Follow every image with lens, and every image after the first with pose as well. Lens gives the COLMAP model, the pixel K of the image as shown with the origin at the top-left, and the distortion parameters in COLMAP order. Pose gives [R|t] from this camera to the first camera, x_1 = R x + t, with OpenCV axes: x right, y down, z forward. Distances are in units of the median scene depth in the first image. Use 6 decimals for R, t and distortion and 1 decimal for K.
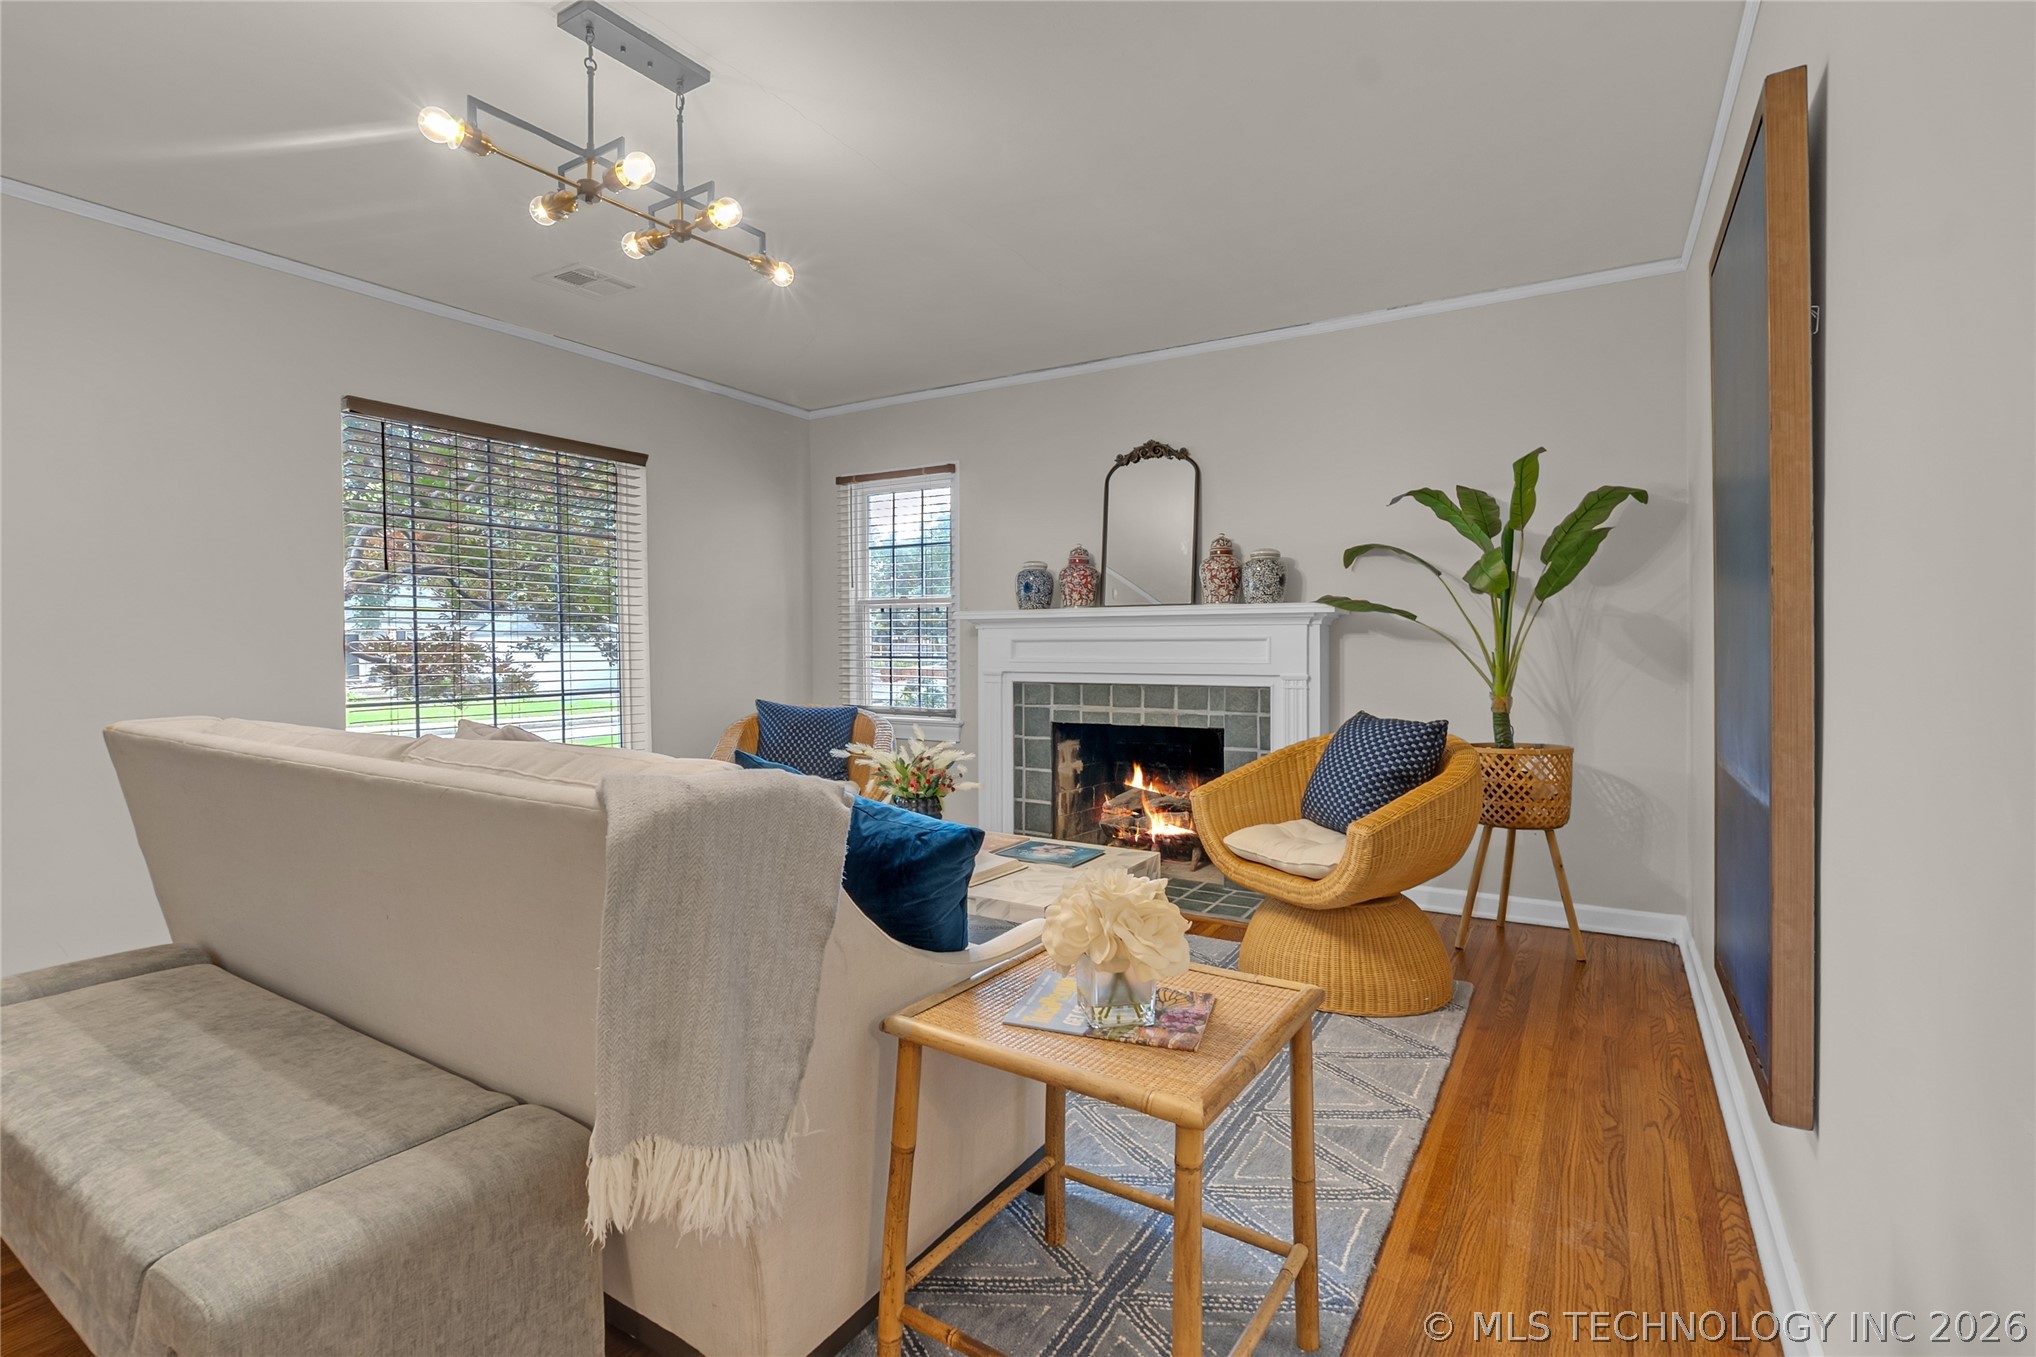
lens RADIAL K [[941.4, 0, 1011.1], [0, 941.4, 642.3], [0, 0, 1]] dist [-0.013026, 0.000068]
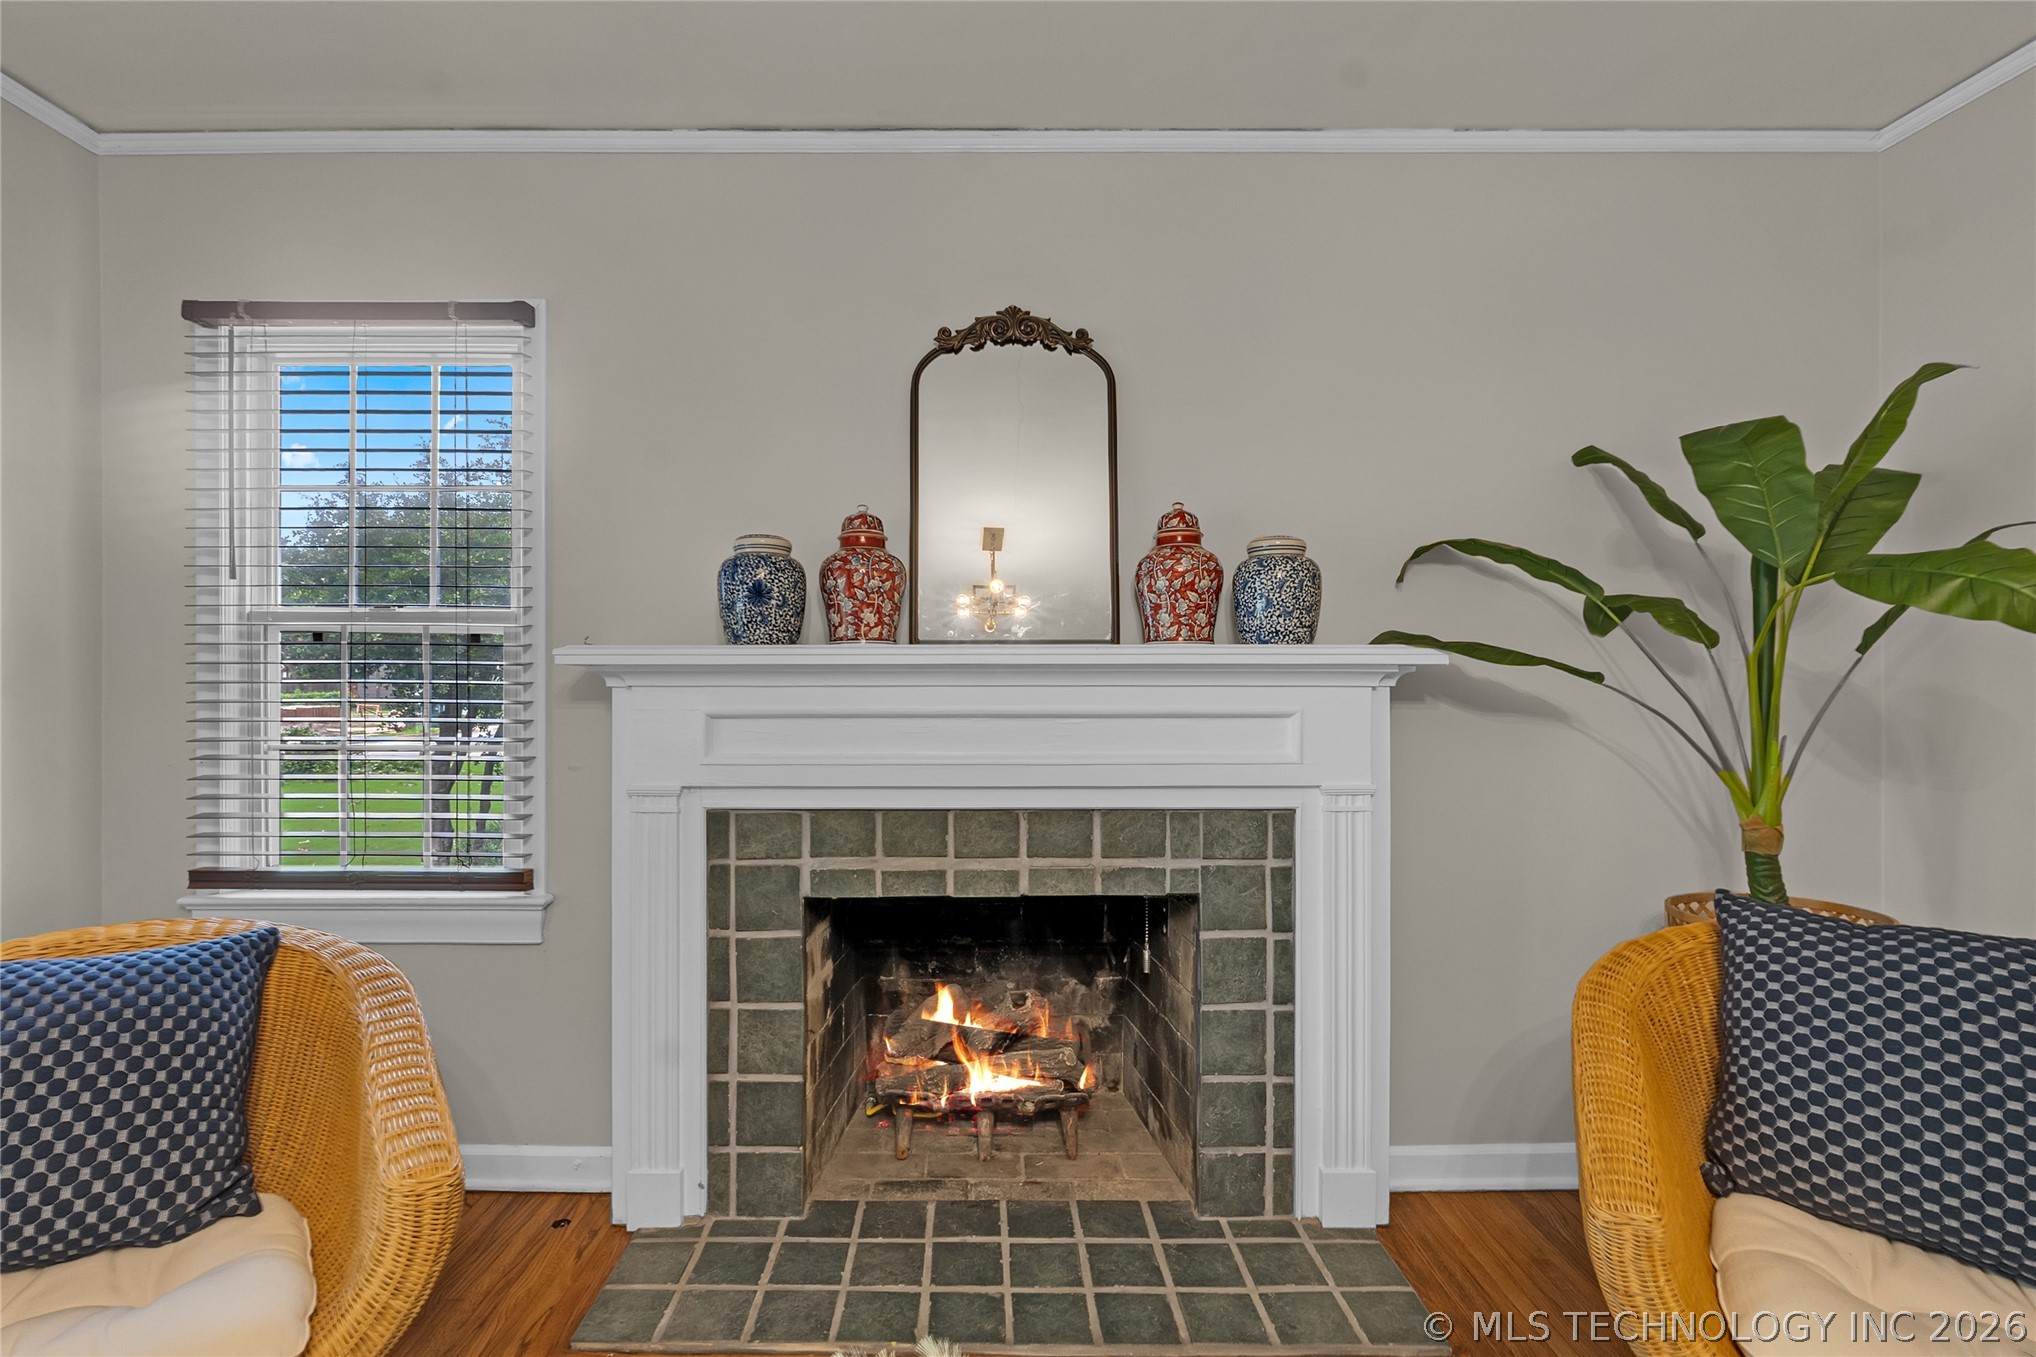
lens RADIAL K [[939.9, 0, 974.2], [0, 939.9, 677.7], [0, 0, 1]] dist [-0.013133, 0.000420]
pose [[0.857564, 0.004183, 0.514359, -0.117824], [-0.003784, 0.999991, -0.001825, -0.018979], [-0.514363, -0.000382, 0.857573, 0.576377]]
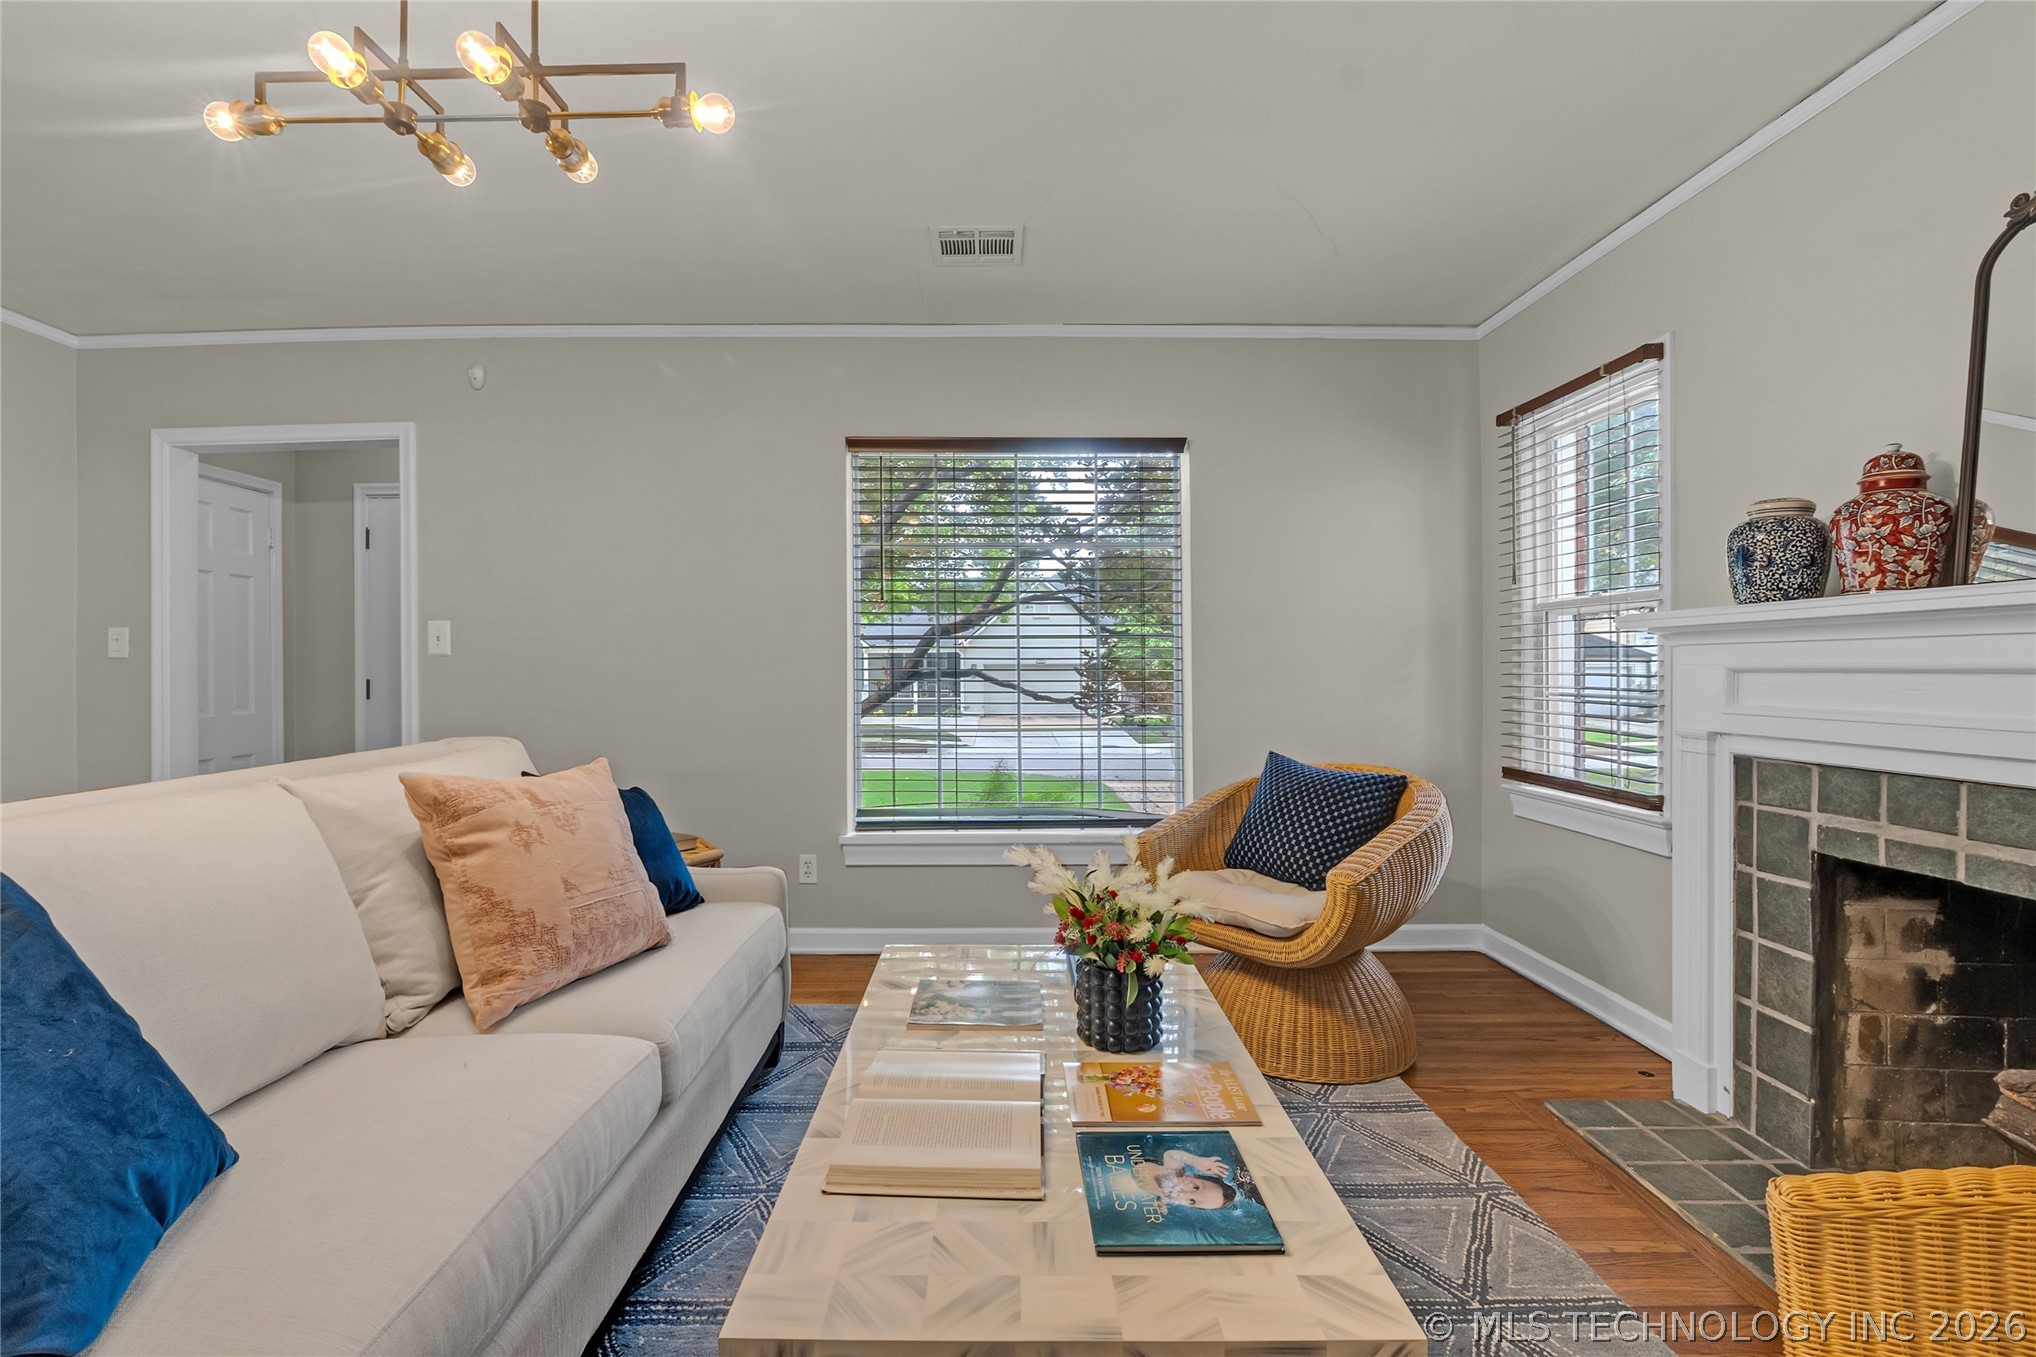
lens RADIAL K [[943.6, 0, 1022.3], [0, 943.6, 665.4], [0, 0, 1]] dist [-0.005454, -0.000216]
pose [[0.540220, 0.000978, -0.841523, 0.216564], [-0.000099, 0.999999, 0.001099, -0.004367], [0.841524, -0.000510, 0.540220, 0.439606]]
